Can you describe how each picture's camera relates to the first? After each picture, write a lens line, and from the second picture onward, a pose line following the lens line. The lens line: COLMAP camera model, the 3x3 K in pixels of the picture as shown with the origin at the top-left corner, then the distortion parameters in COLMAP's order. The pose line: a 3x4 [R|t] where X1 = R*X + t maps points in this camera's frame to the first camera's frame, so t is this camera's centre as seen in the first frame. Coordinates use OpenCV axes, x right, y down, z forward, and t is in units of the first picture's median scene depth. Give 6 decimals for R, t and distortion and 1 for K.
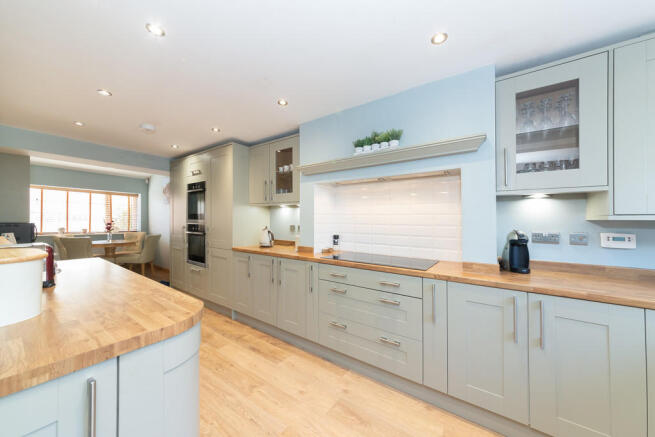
lens RADIAL K [[230.6, 0, 330.2], [0, 230.6, 218.6], [0, 0, 1]] dist [-0.013815, 0.005295]
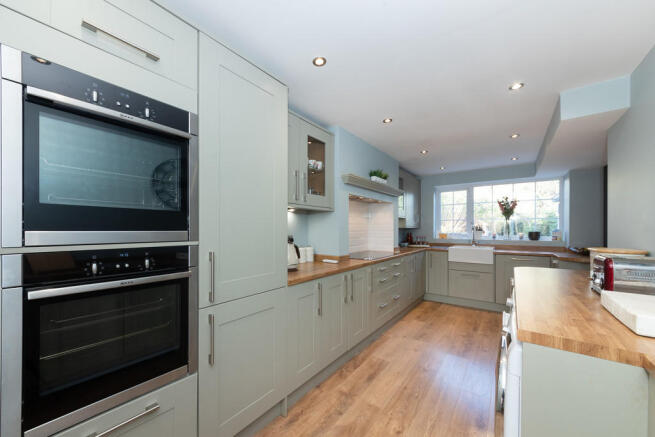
lens RADIAL K [[230.6, 0, 330.2], [0, 230.6, 218.6], [0, 0, 1]] dist [-0.013815, 0.005295]
pose [[0.073204, 0.026054, 0.996977, -1.589397], [-0.018876, 0.999516, -0.024734, -0.013586], [-0.997138, -0.017008, 0.073661, 1.426123]]
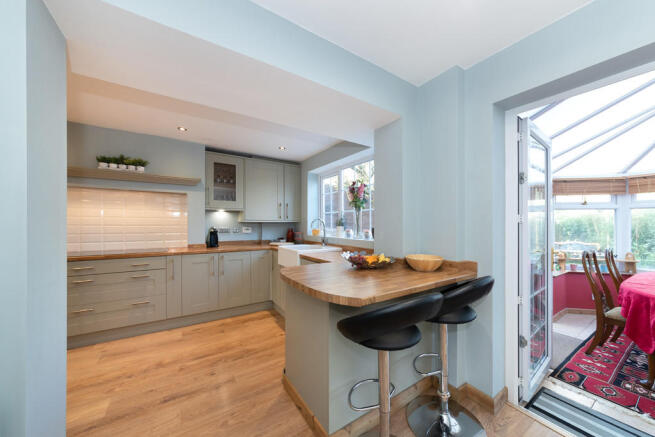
lens RADIAL K [[230.6, 0, 330.2], [0, 230.6, 218.6], [0, 0, 1]] dist [-0.013815, 0.005295]
pose [[0.365988, 0.009695, 0.930569, -0.697910], [-0.008048, 0.999941, -0.007252, -0.015228], [-0.930585, -0.004835, 0.366045, -0.708729]]
